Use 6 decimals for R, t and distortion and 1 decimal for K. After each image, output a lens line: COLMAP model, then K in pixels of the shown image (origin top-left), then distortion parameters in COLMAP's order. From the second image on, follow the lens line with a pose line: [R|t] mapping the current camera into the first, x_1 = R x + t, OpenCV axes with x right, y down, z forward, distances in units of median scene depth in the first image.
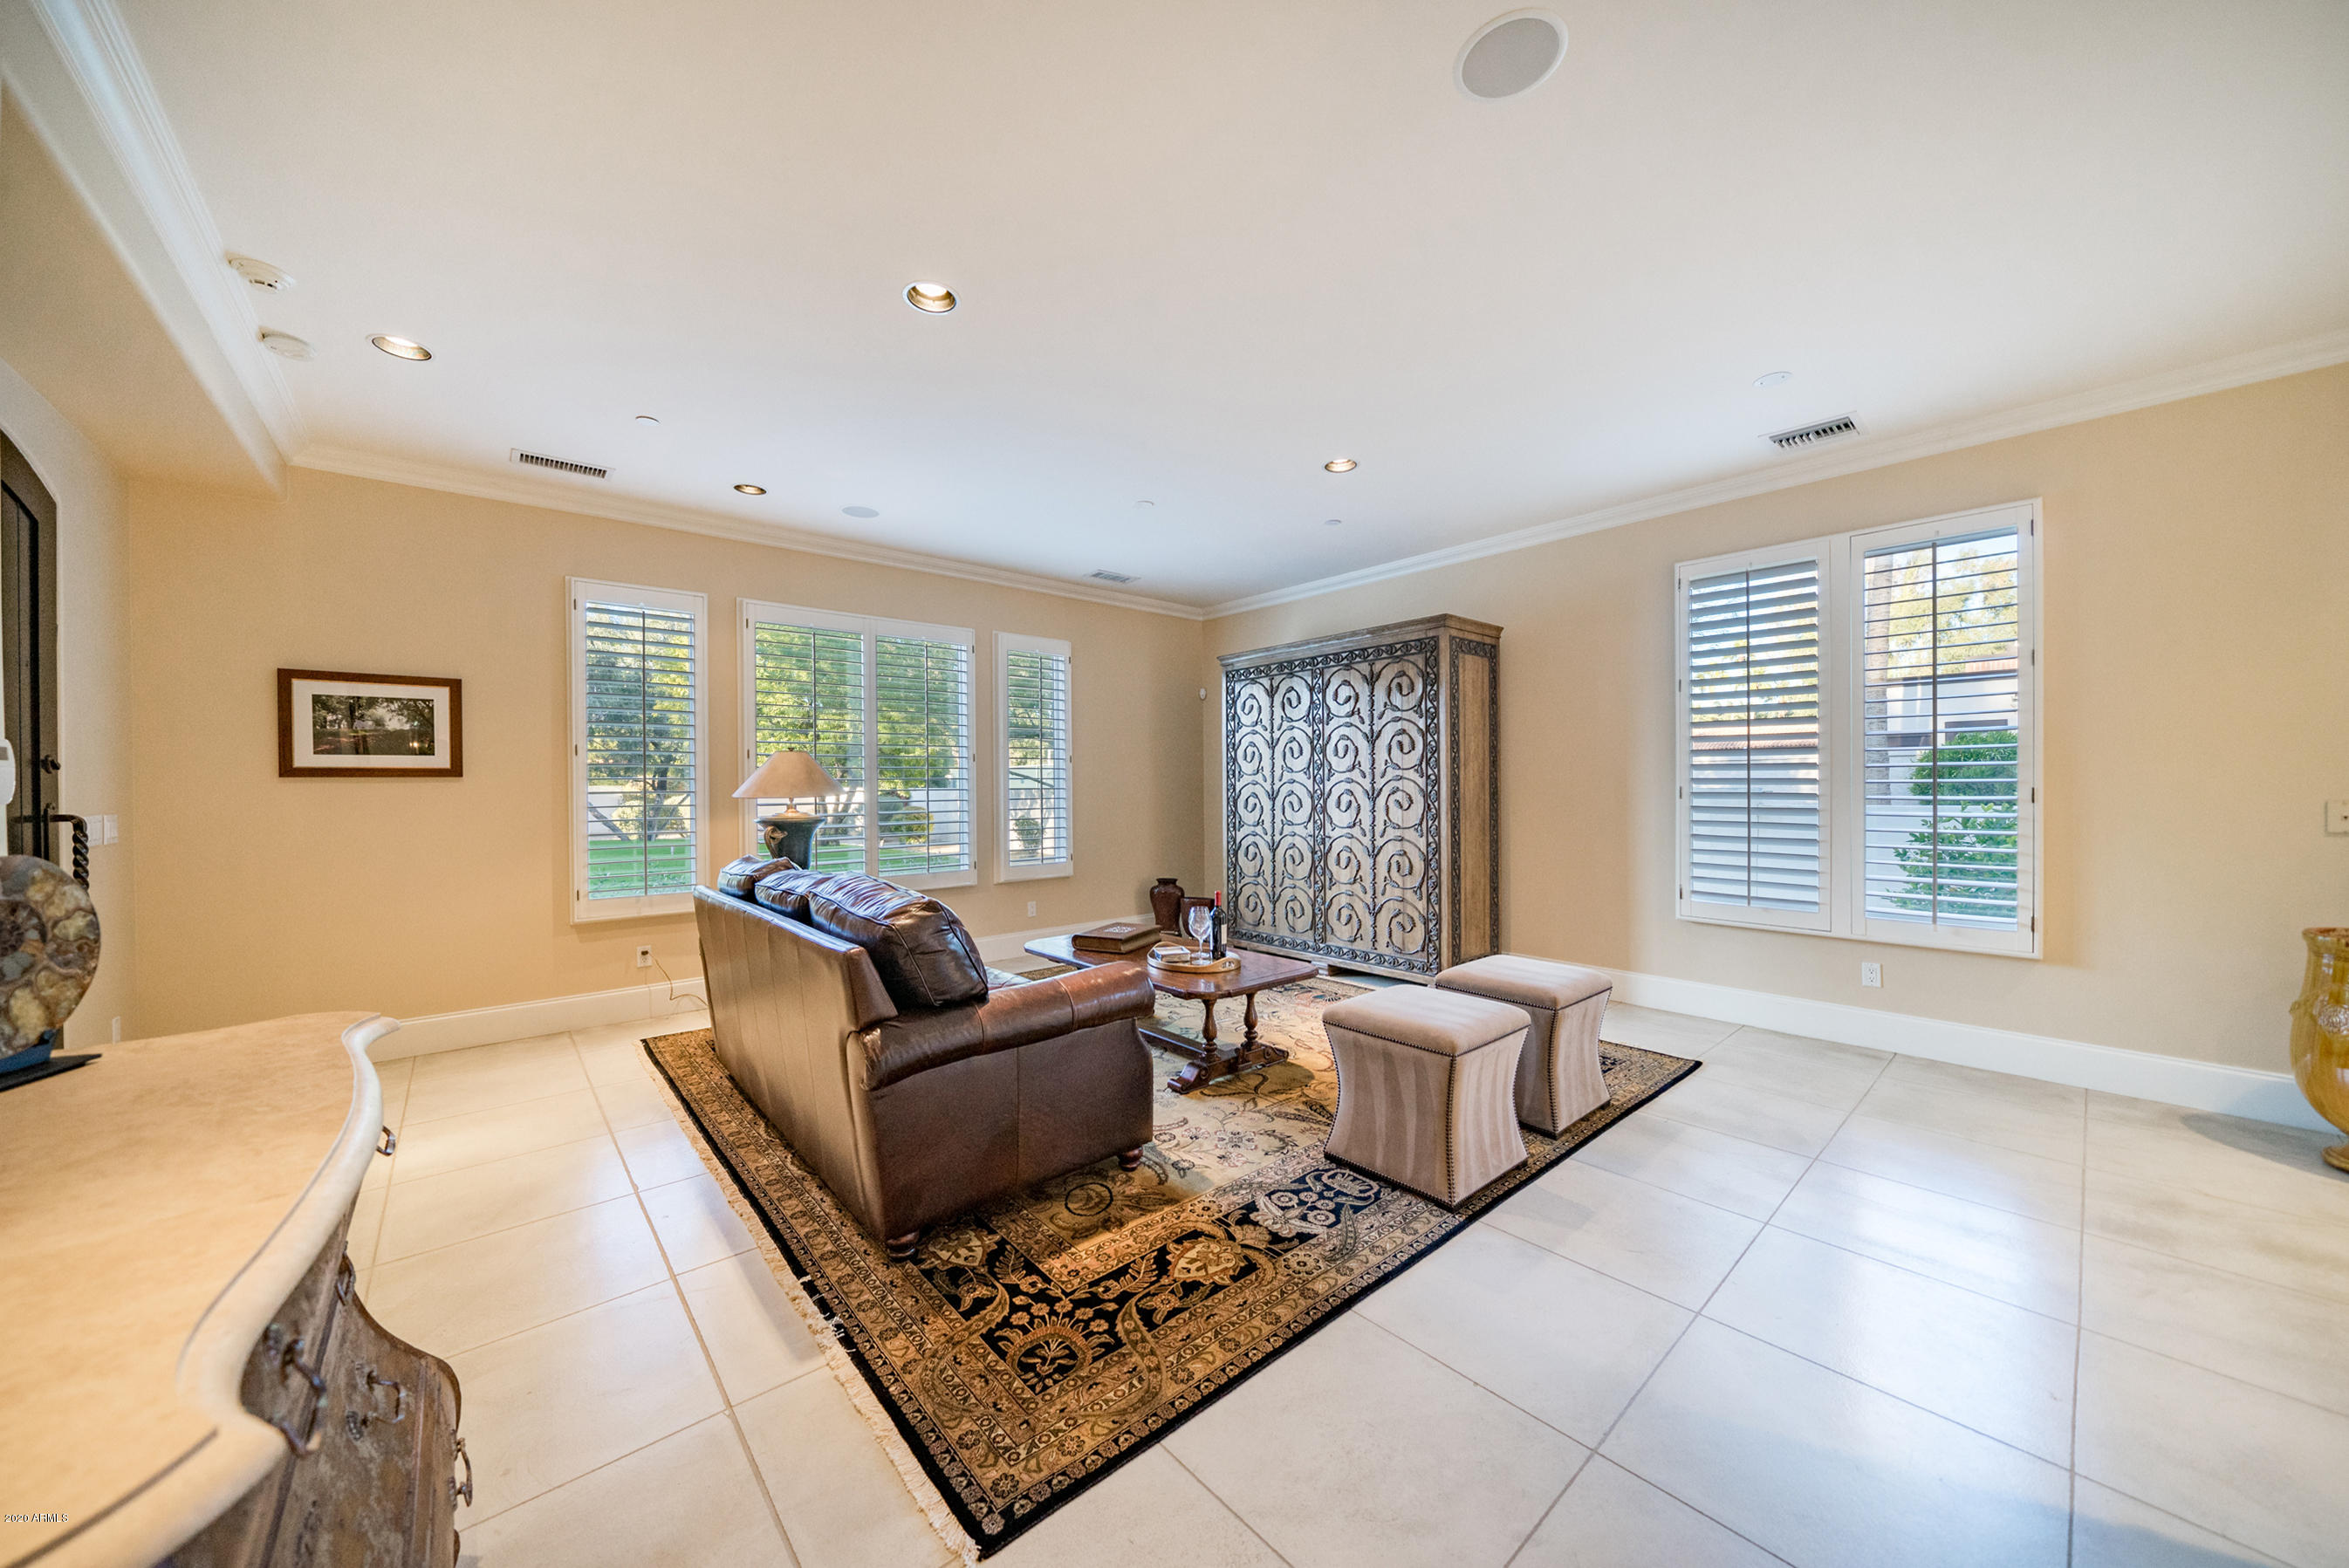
lens RADIAL K [[818.5, 0, 1165.4], [0, 818.5, 785.5], [0, 0, 1]] dist [-0.004828, -0.000001]
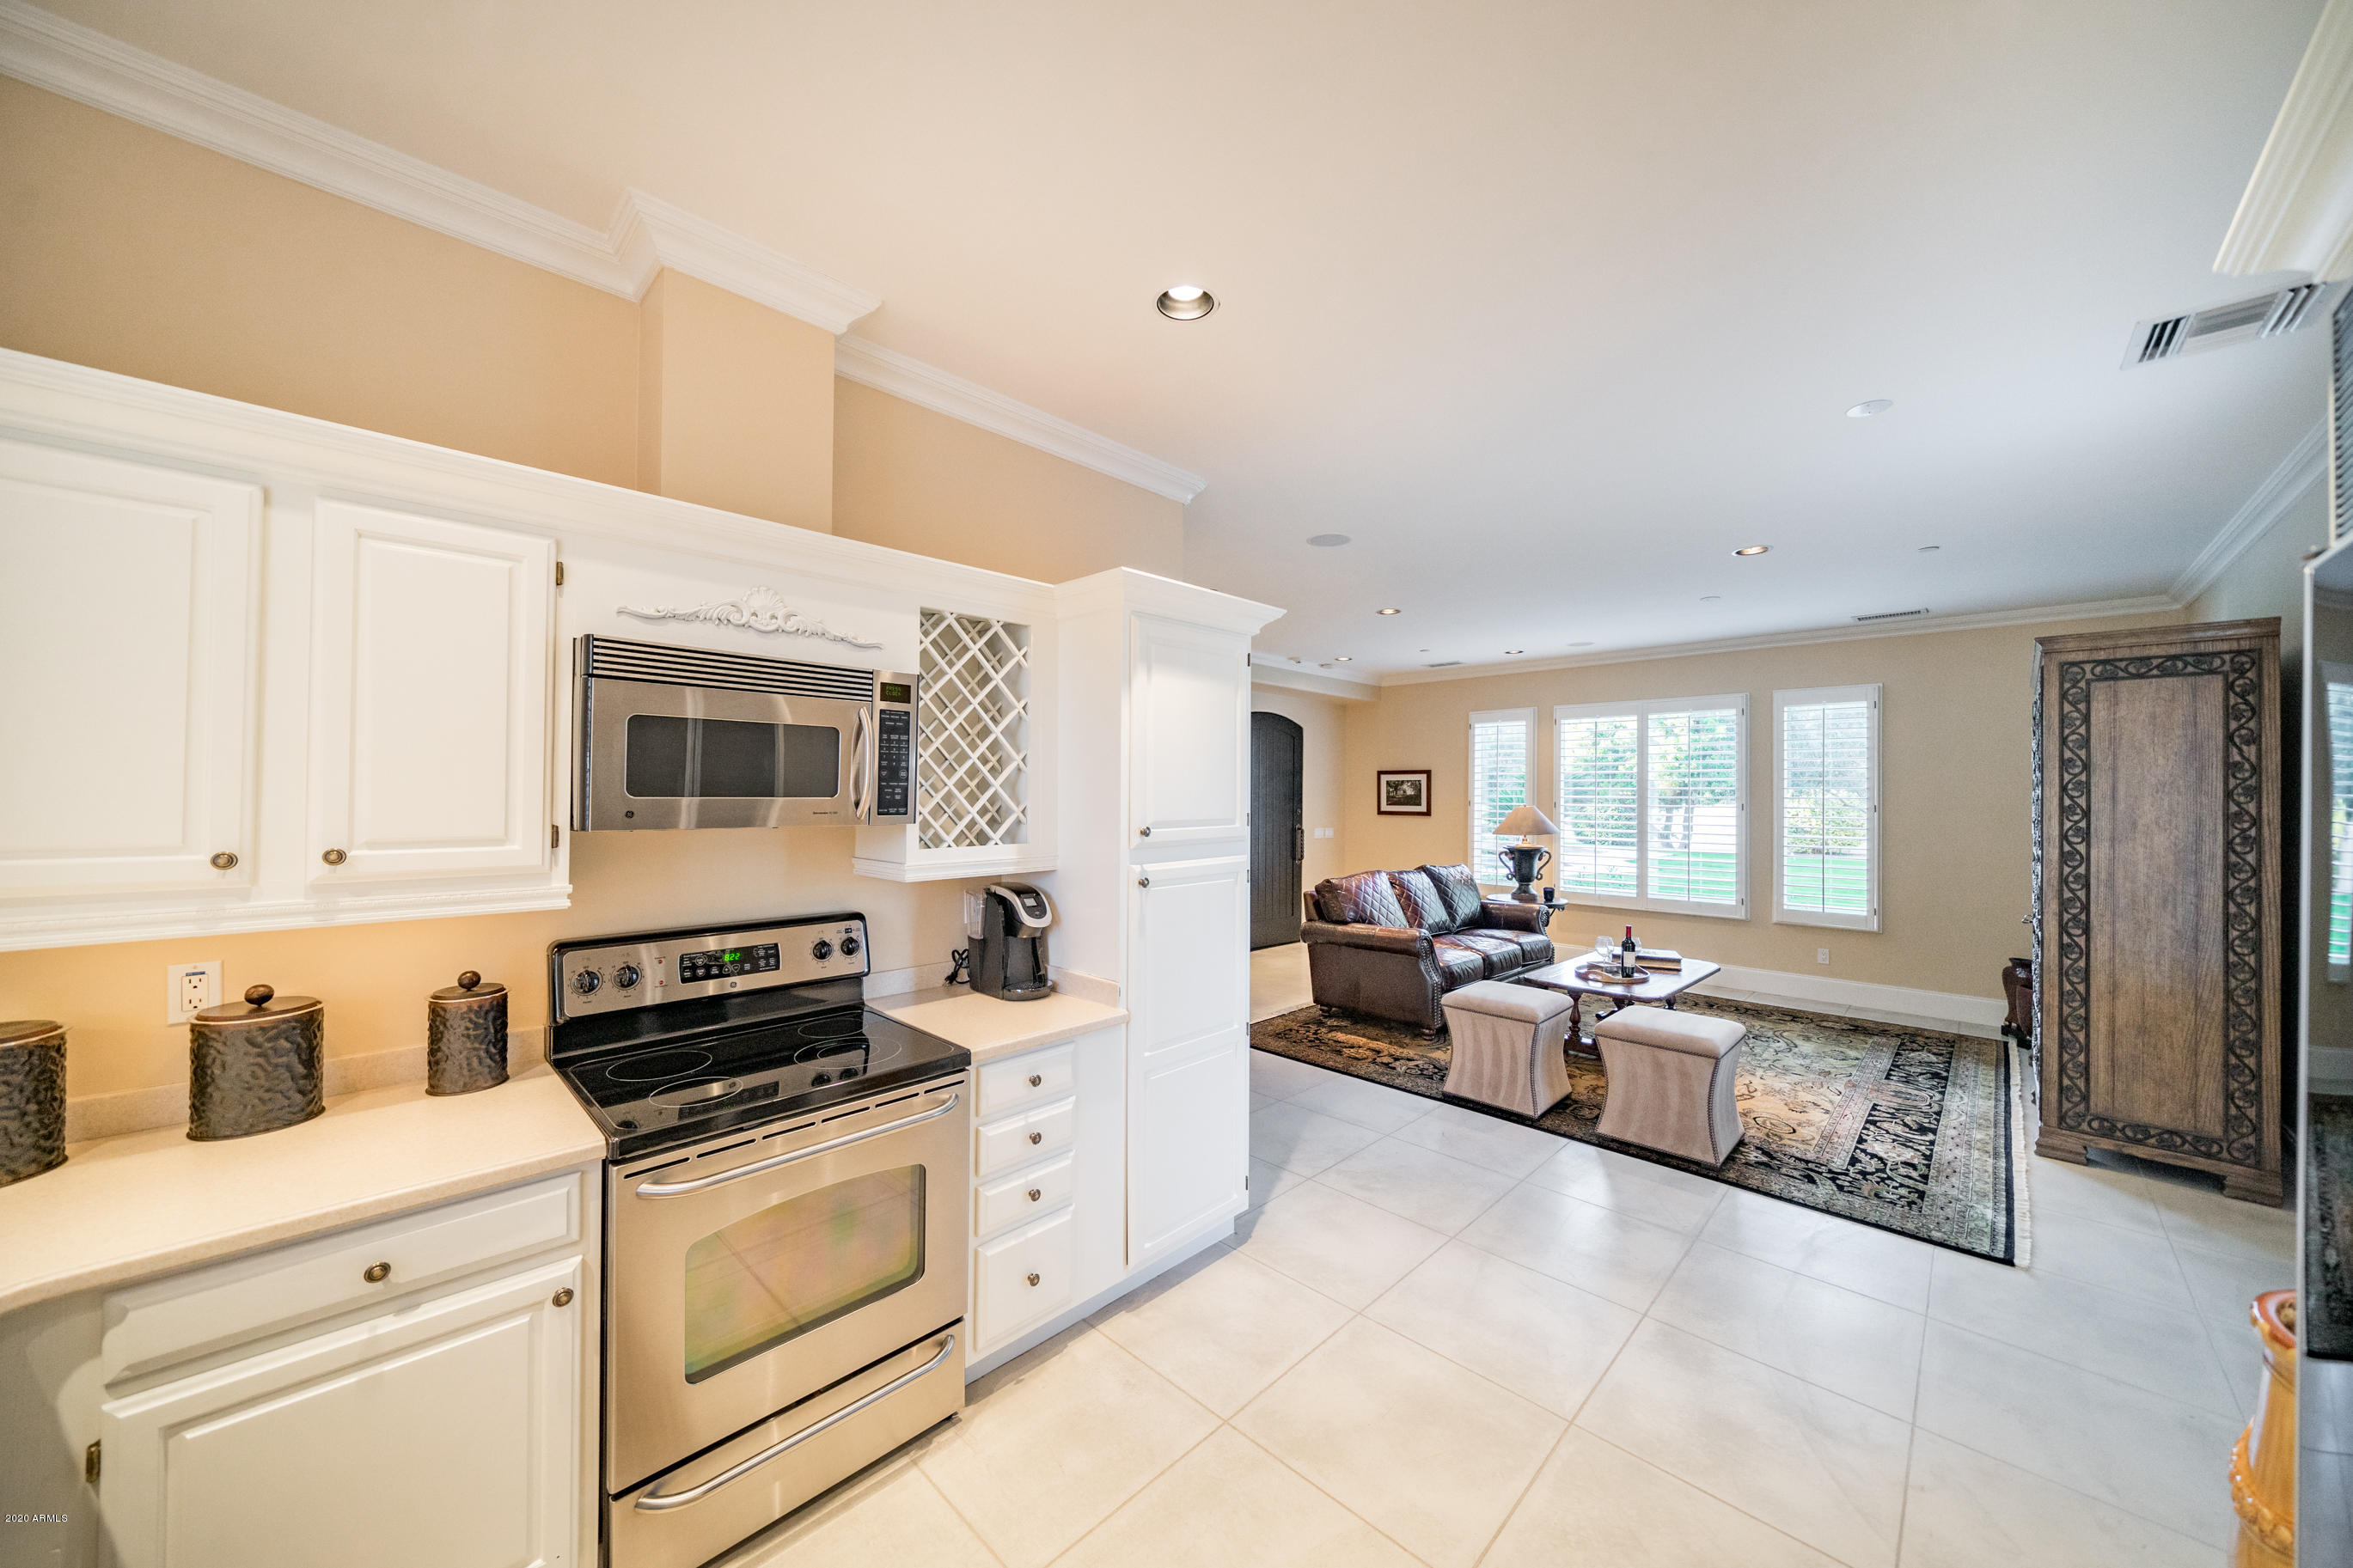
lens RADIAL K [[819.8, 0, 1165.0], [0, 819.8, 787.3], [0, 0, 1]] dist [-0.004828, -0.000001]
pose [[0.072449, -0.000346, -0.997372, 1.336900], [-0.008049, 0.999967, -0.000932, -0.085927], [0.997340, 0.008096, 0.072443, 0.175800]]
